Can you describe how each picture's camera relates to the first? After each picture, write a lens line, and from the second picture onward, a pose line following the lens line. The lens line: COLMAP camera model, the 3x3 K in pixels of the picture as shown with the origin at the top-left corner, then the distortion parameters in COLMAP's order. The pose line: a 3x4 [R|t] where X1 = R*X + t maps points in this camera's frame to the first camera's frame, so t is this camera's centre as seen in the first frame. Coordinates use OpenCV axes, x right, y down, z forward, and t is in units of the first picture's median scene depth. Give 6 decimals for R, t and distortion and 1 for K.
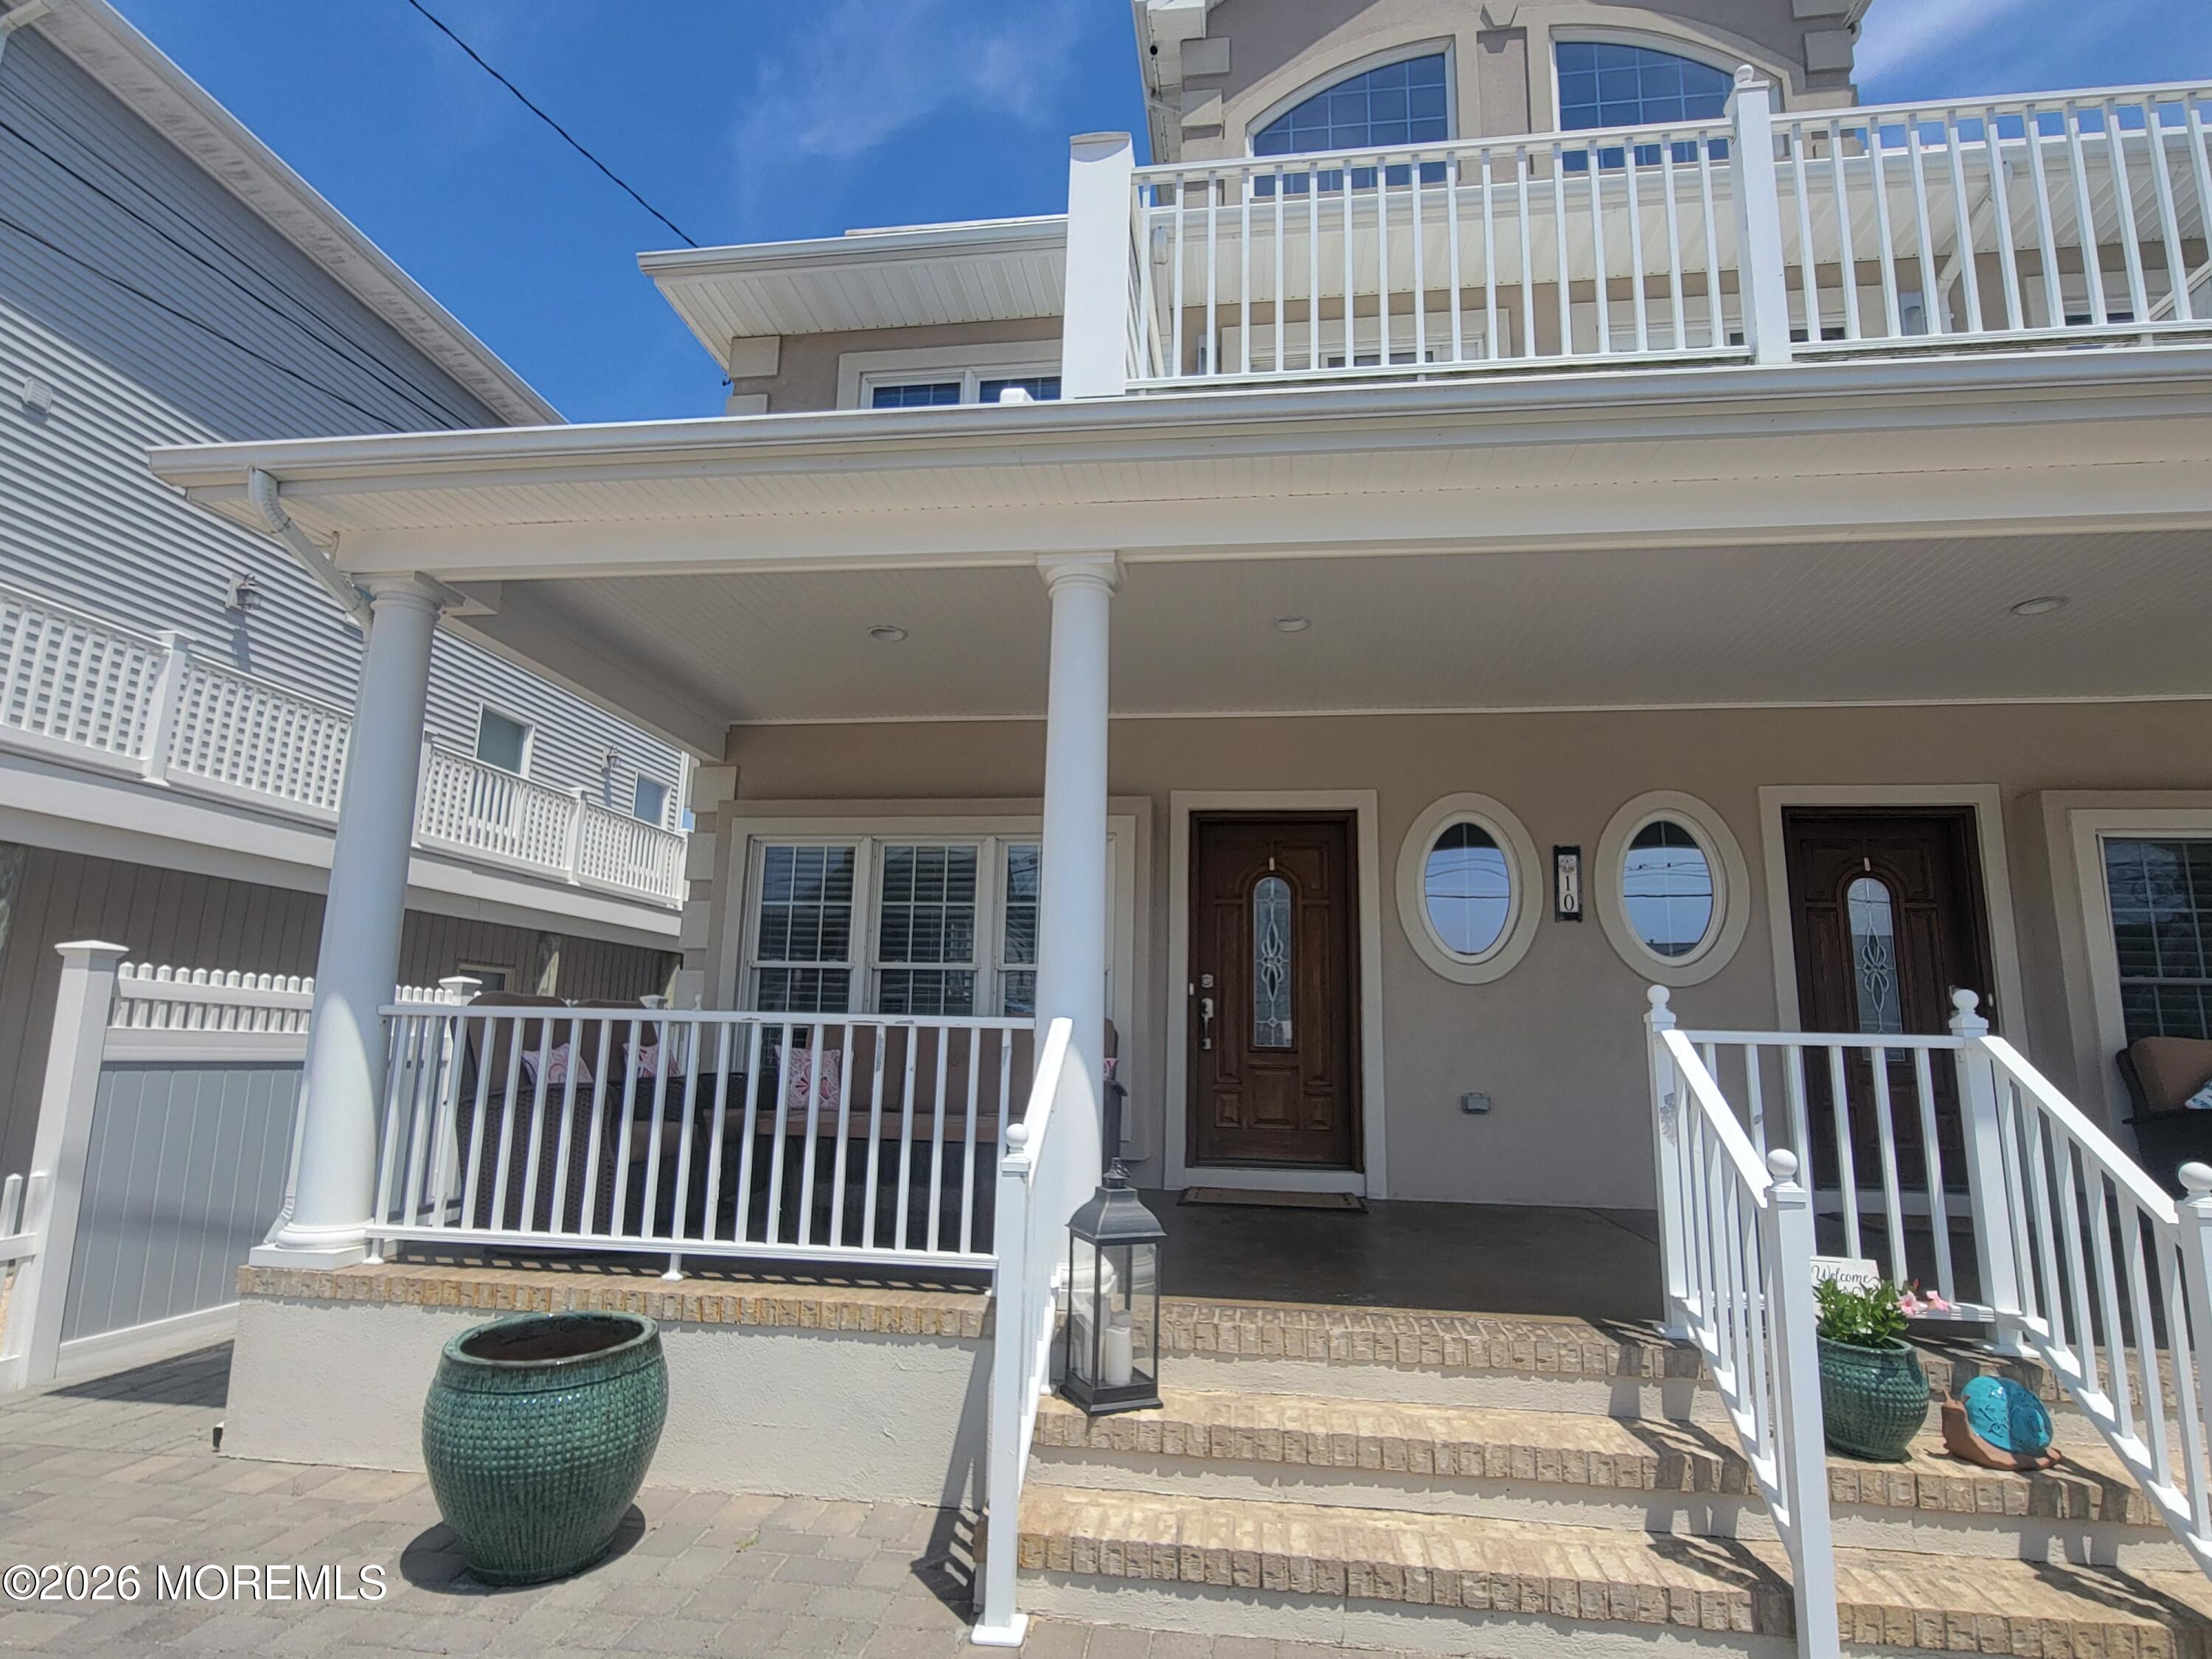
lens RADIAL K [[1074.8, 0, 1123.3], [0, 1074.8, 840.8], [0, 0, 1]] dist [-0.004362, 0.000446]
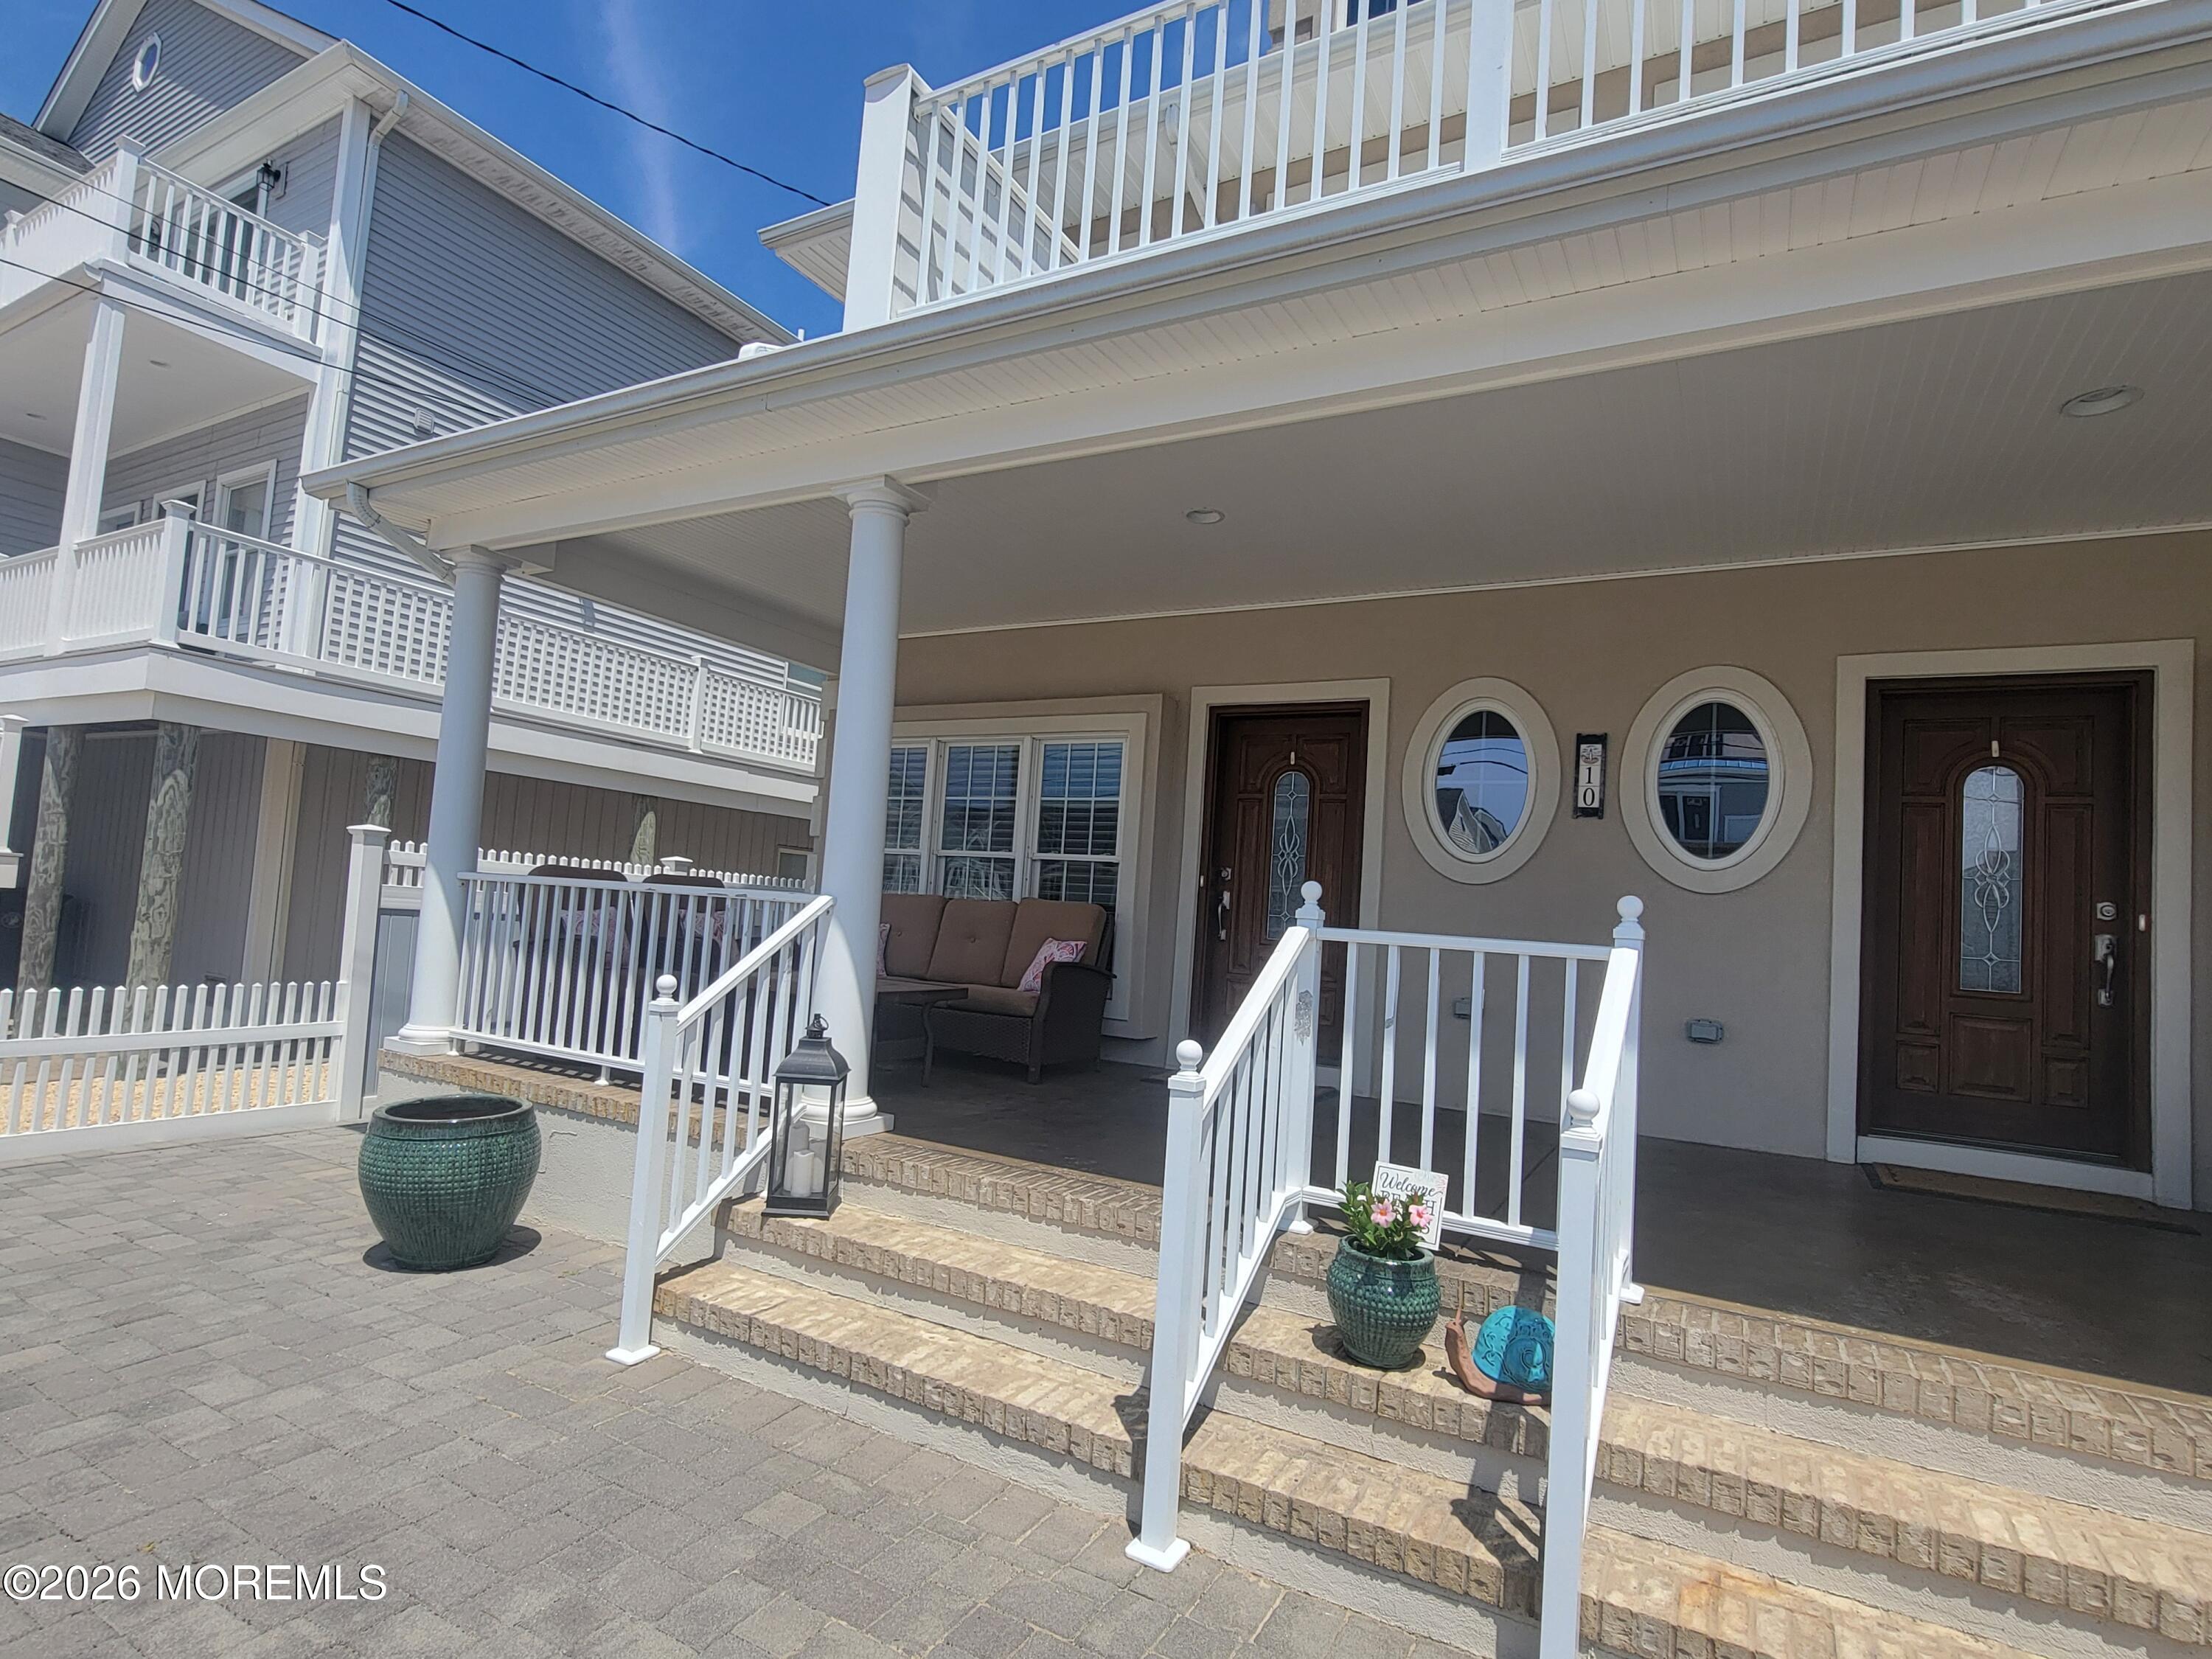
lens RADIAL K [[1074.8, 0, 1120.6], [0, 1074.8, 830.5], [0, 0, 1]] dist [-0.004362, 0.000446]
pose [[0.933928, 0.010743, -0.357301, 0.630573], [0.020368, 0.996325, 0.083195, 0.004422], [0.356881, -0.084975, 0.930277, 0.037351]]
